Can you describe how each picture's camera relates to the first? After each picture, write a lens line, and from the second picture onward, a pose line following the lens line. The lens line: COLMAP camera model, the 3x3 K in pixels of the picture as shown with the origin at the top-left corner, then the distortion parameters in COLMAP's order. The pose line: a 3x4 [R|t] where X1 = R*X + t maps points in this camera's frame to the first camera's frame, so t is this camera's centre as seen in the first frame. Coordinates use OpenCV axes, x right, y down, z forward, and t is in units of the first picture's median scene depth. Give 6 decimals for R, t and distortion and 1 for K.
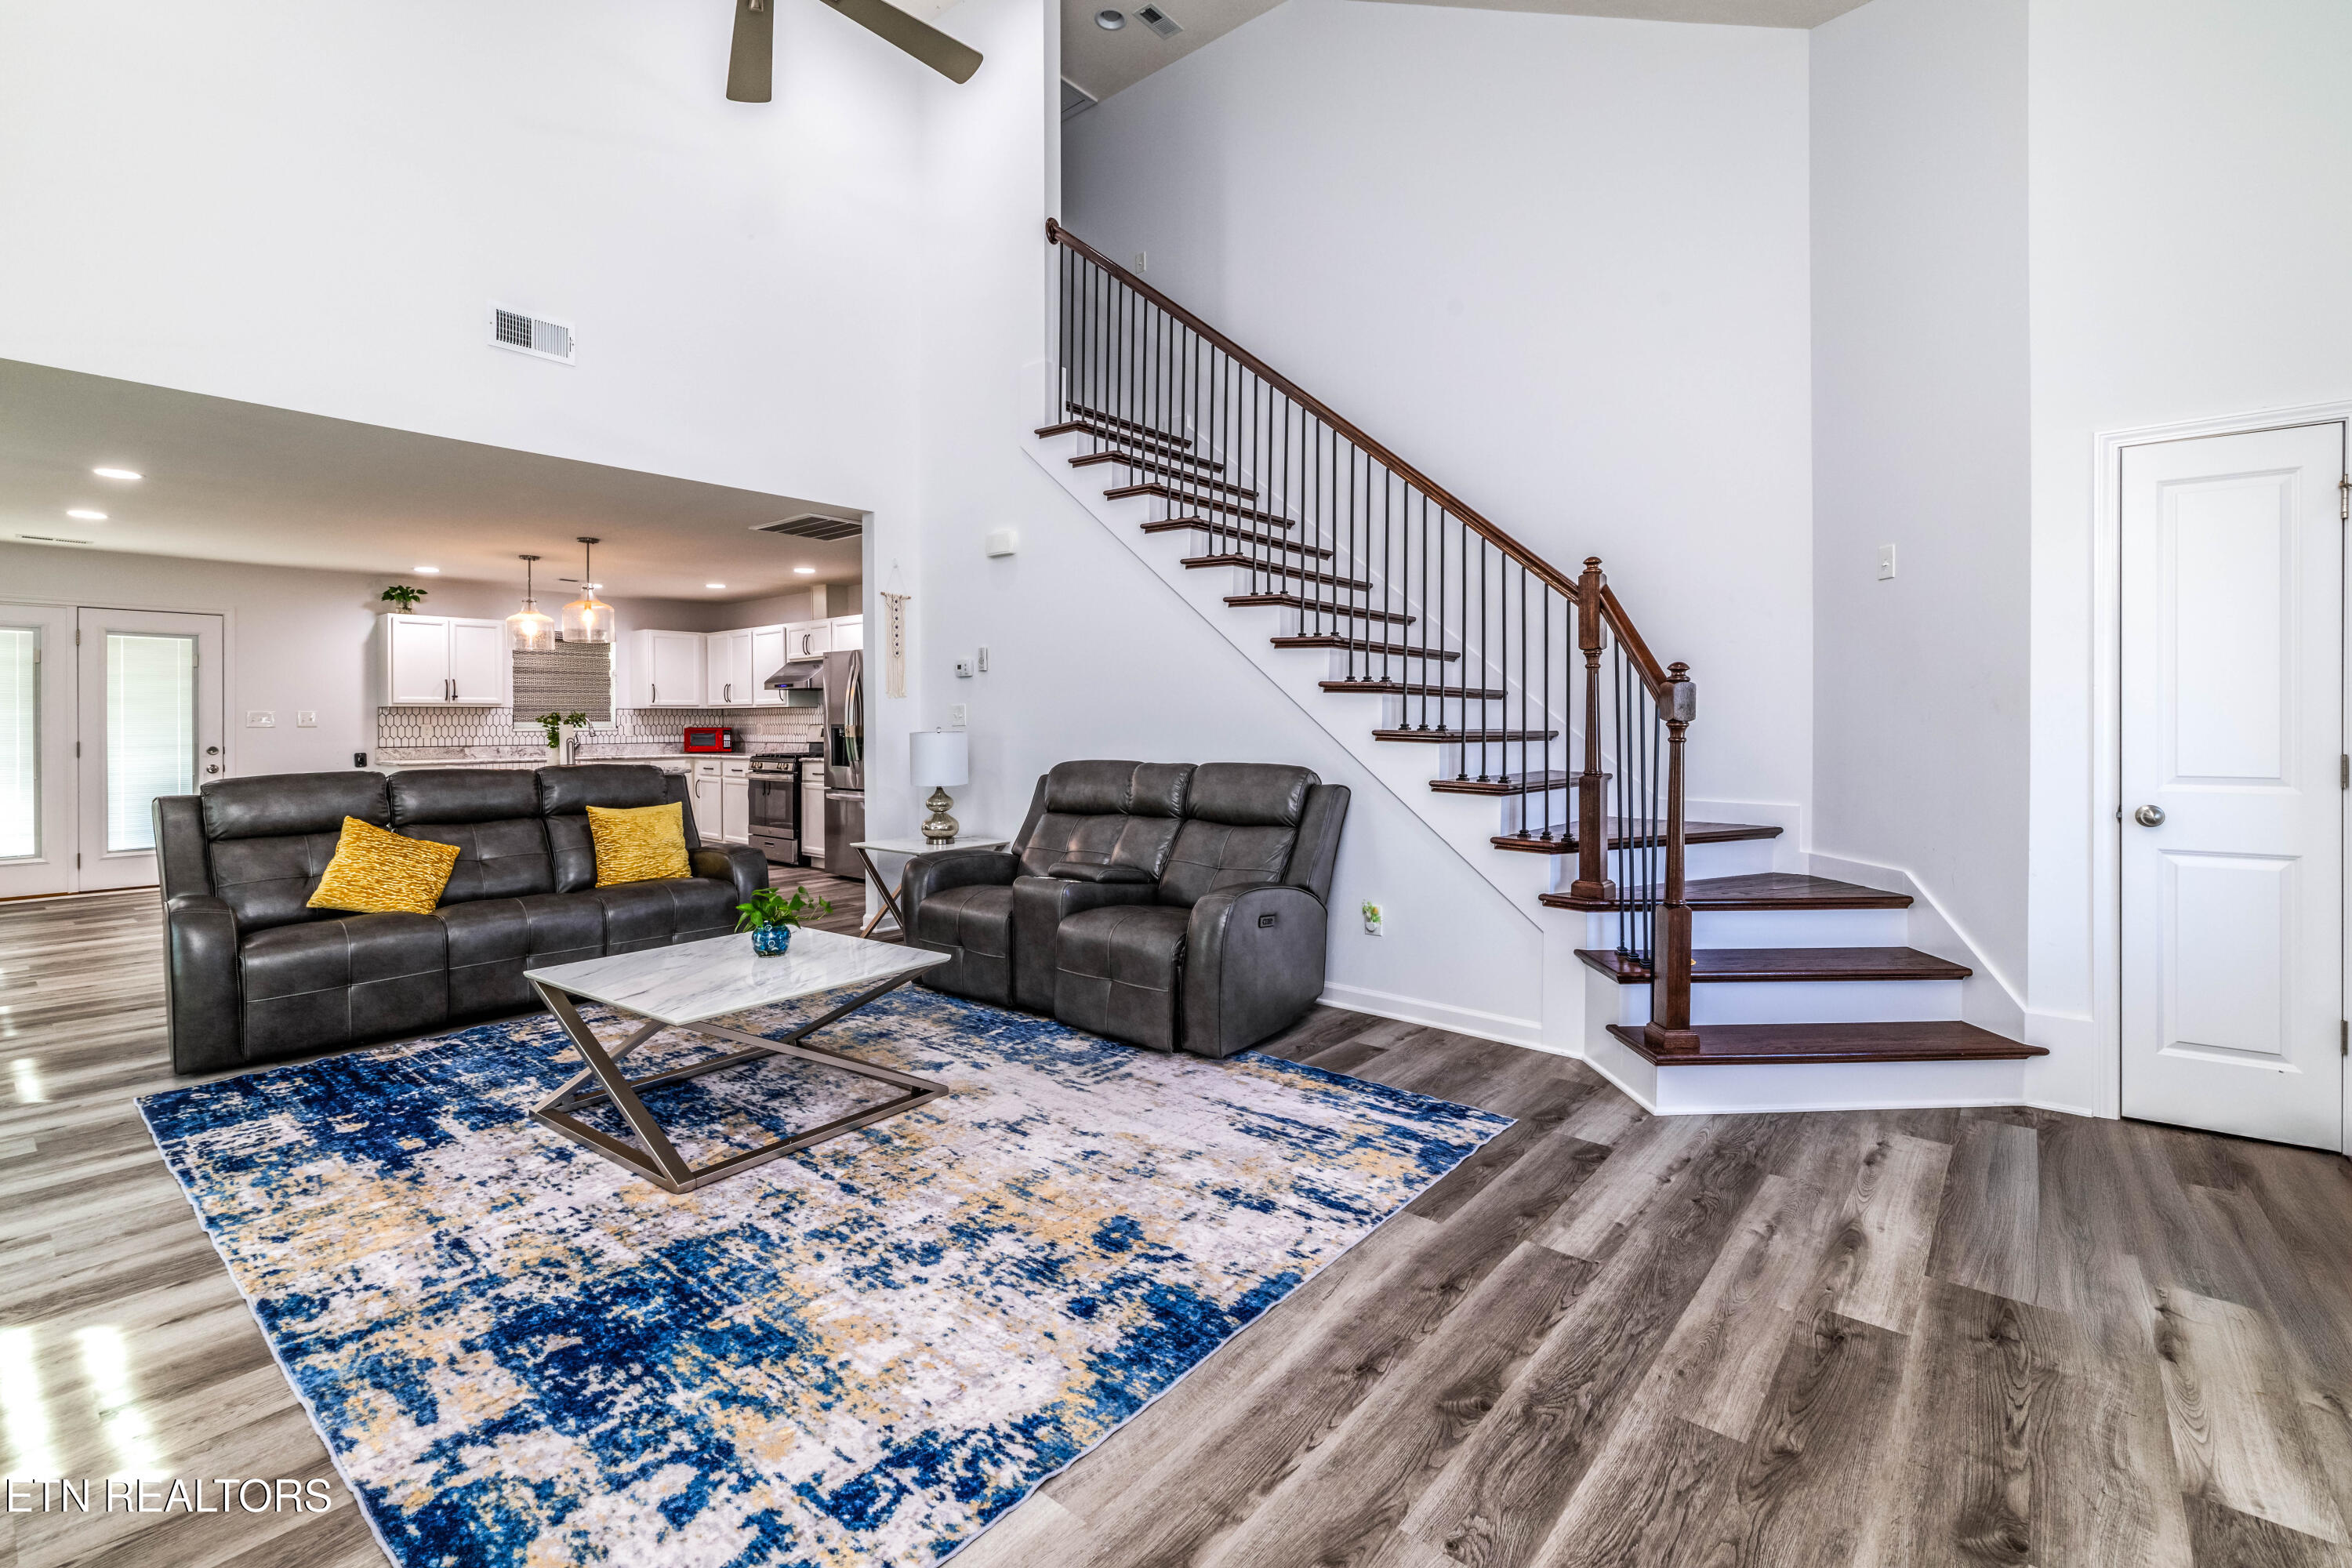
lens RADIAL K [[1063.7, 0, 1178.2], [0, 1063.7, 721.3], [0, 0, 1]] dist [-0.000790, 0.000672]
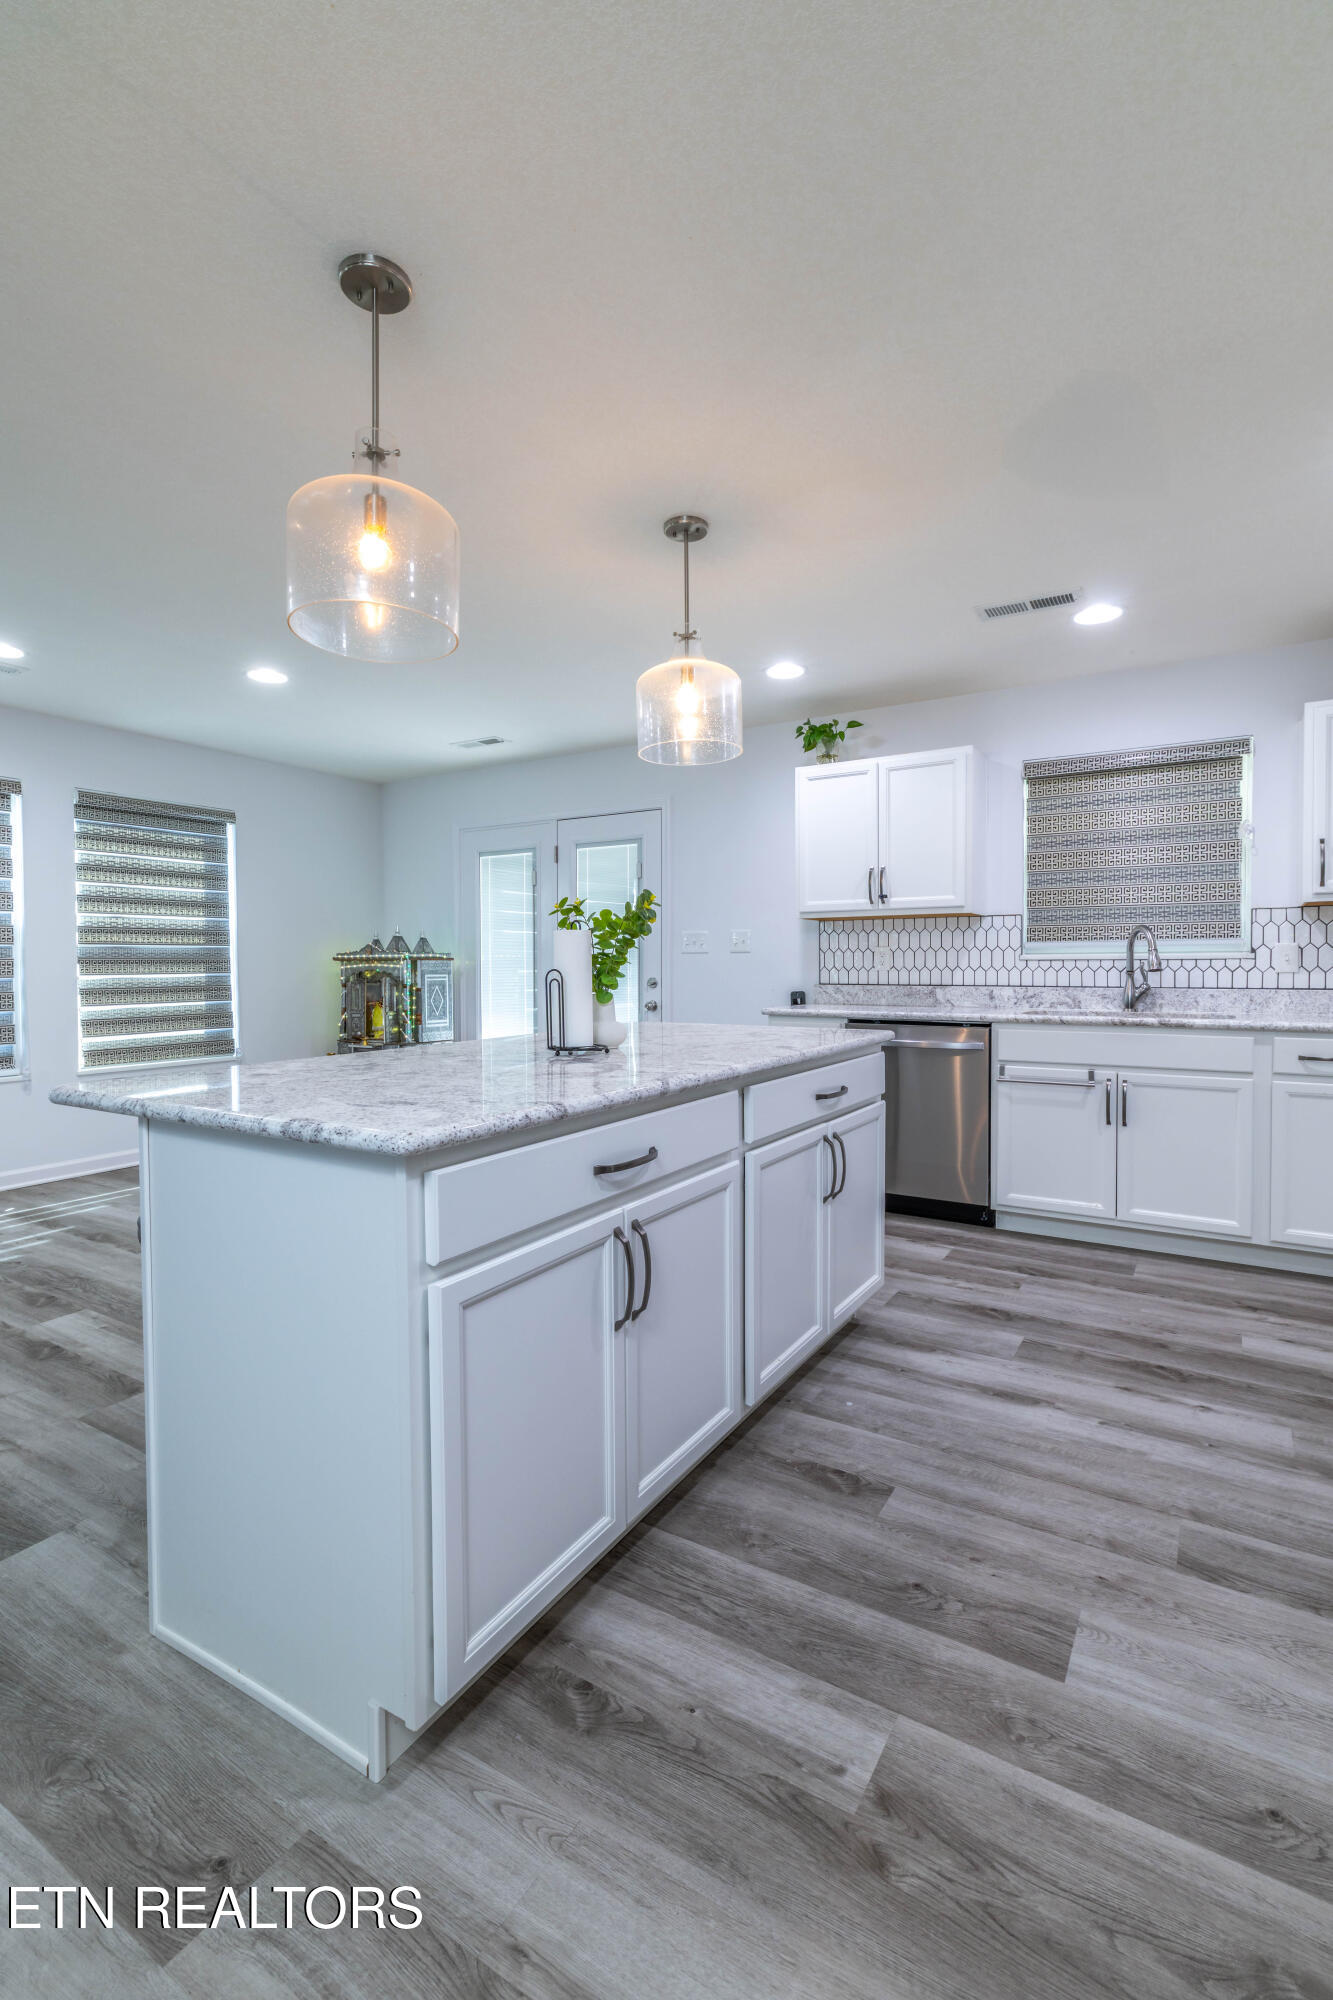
lens RADIAL K [[861.1, 0, 672.7], [0, 861.1, 986.0], [0, 0, 1]] dist [-0.001746, 0.000942]
pose [[0.146637, 0.022900, -0.988925, -0.226533], [0.000500, 0.999730, 0.023224, 0.012472], [0.989190, -0.003900, 0.146586, 0.761996]]
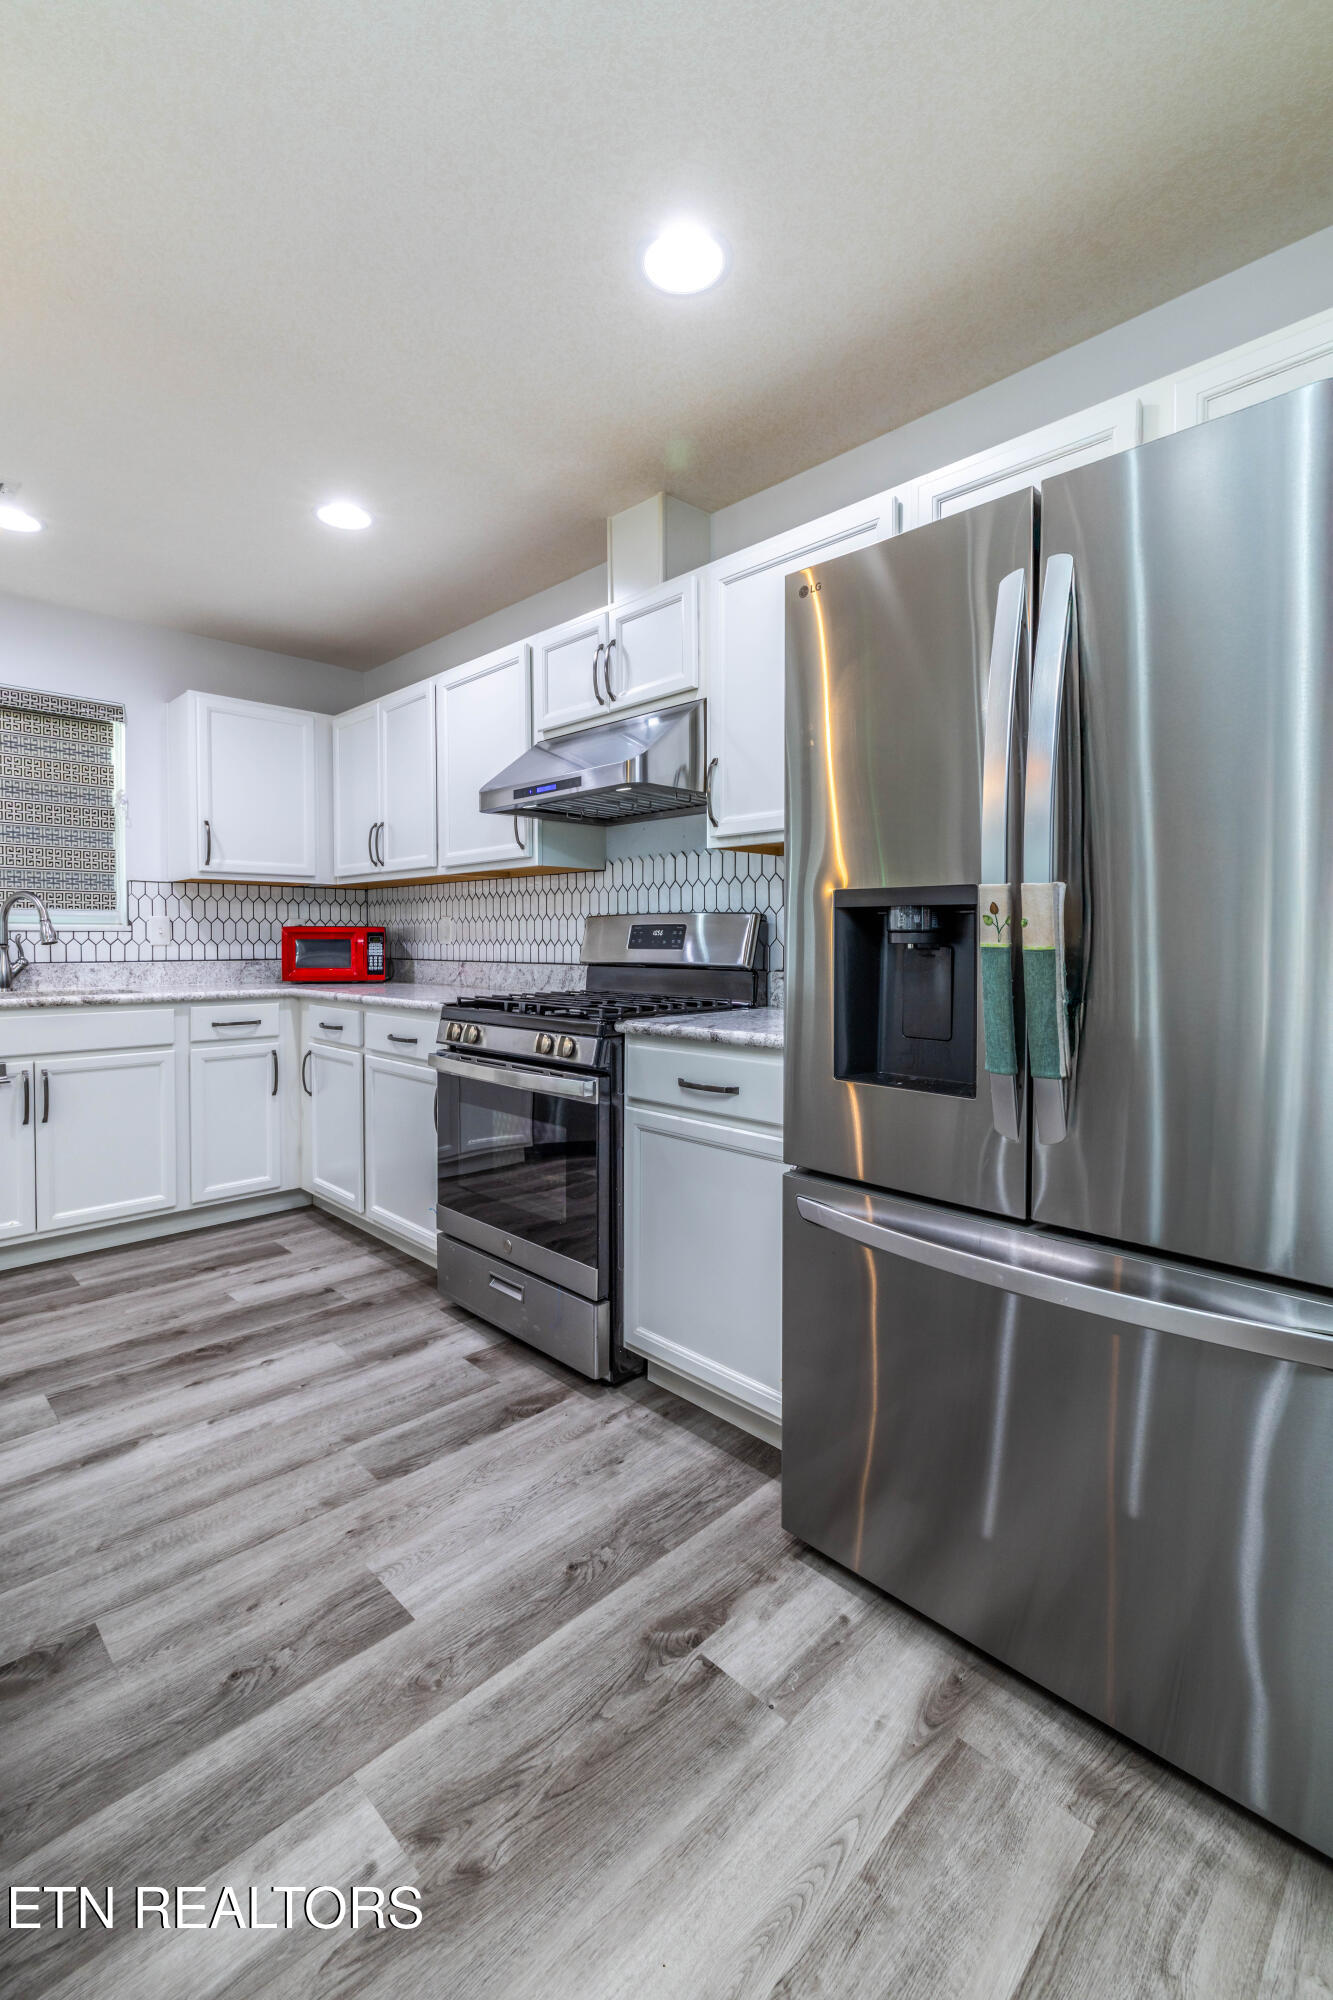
lens RADIAL K [[904.5, 0, 668.8], [0, 904.5, 960.3], [0, 0, 1]] dist [-0.000790, 0.000672]
pose [[0.995793, 0.004819, -0.091503, -0.294522], [-0.002910, 0.999776, 0.020985, 0.013052], [0.091583, -0.020631, 0.995584, 0.699197]]
